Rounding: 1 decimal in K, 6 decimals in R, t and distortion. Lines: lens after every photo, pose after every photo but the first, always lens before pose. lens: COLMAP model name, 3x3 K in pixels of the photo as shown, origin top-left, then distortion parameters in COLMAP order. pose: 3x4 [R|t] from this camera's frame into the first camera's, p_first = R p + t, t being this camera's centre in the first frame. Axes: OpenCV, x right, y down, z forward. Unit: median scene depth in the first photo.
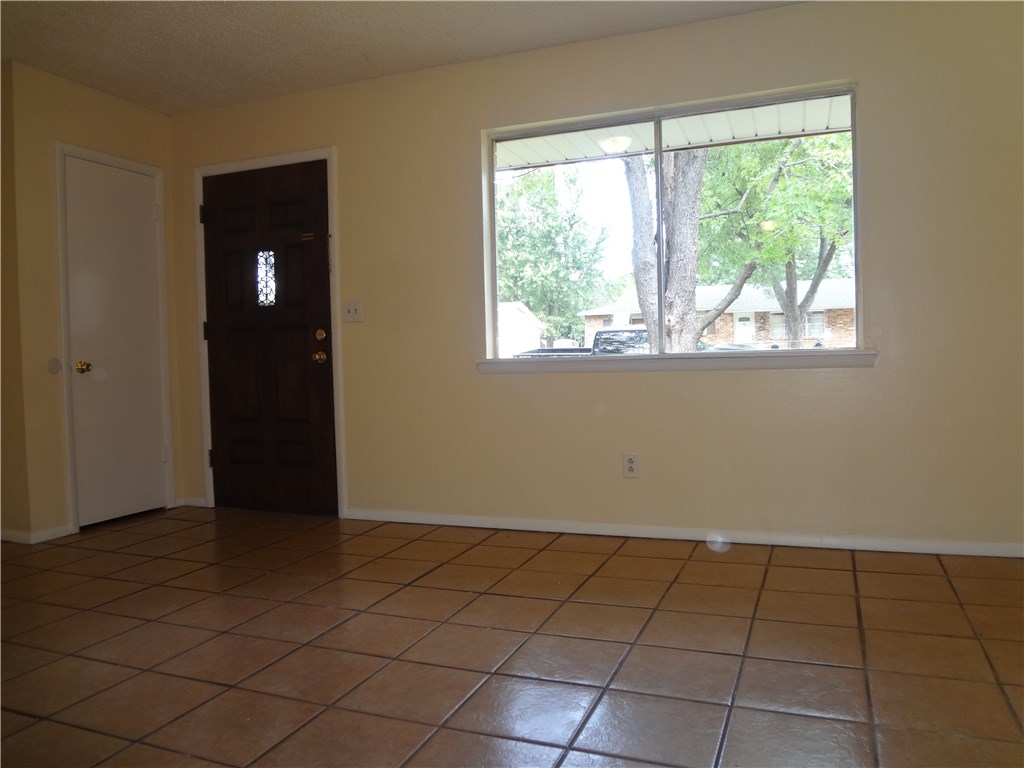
lens RADIAL K [[750.3, 0, 527.1], [0, 750.3, 385.8], [0, 0, 1]] dist [-0.069678, 0.023491]
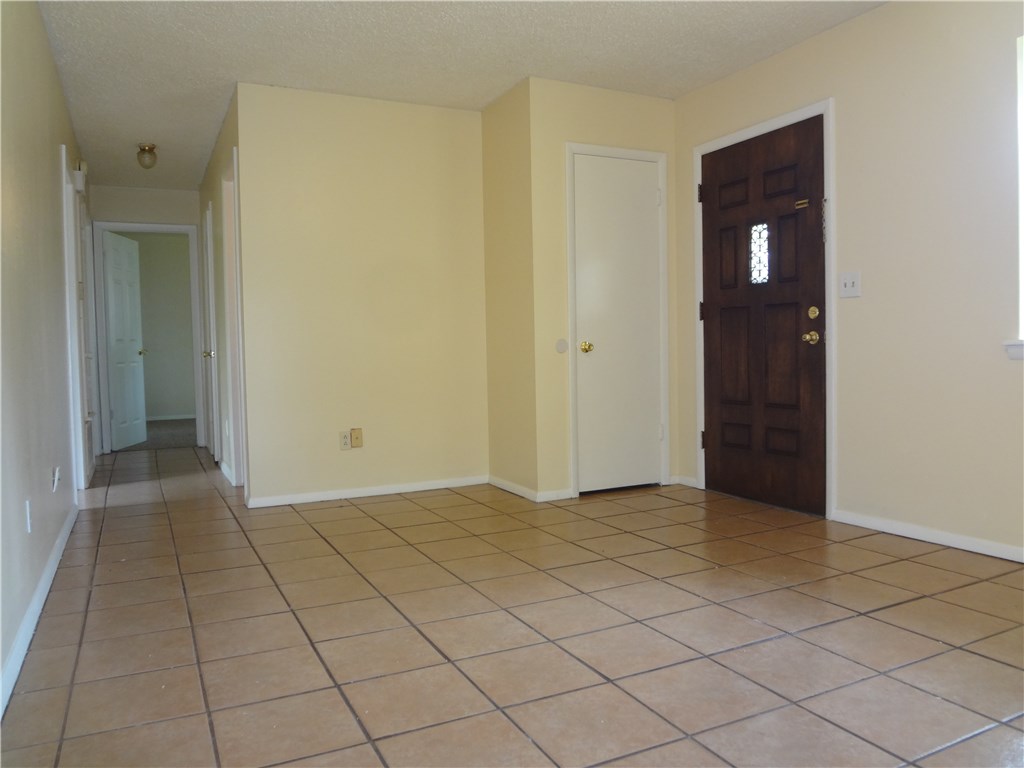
lens RADIAL K [[750.3, 0, 527.1], [0, 750.3, 385.8], [0, 0, 1]] dist [-0.069678, 0.023491]
pose [[0.728109, 0.039361, -0.684330, 0.087041], [-0.021467, 0.999170, 0.034629, -0.004082], [0.685125, -0.010523, 0.728350, 0.115534]]
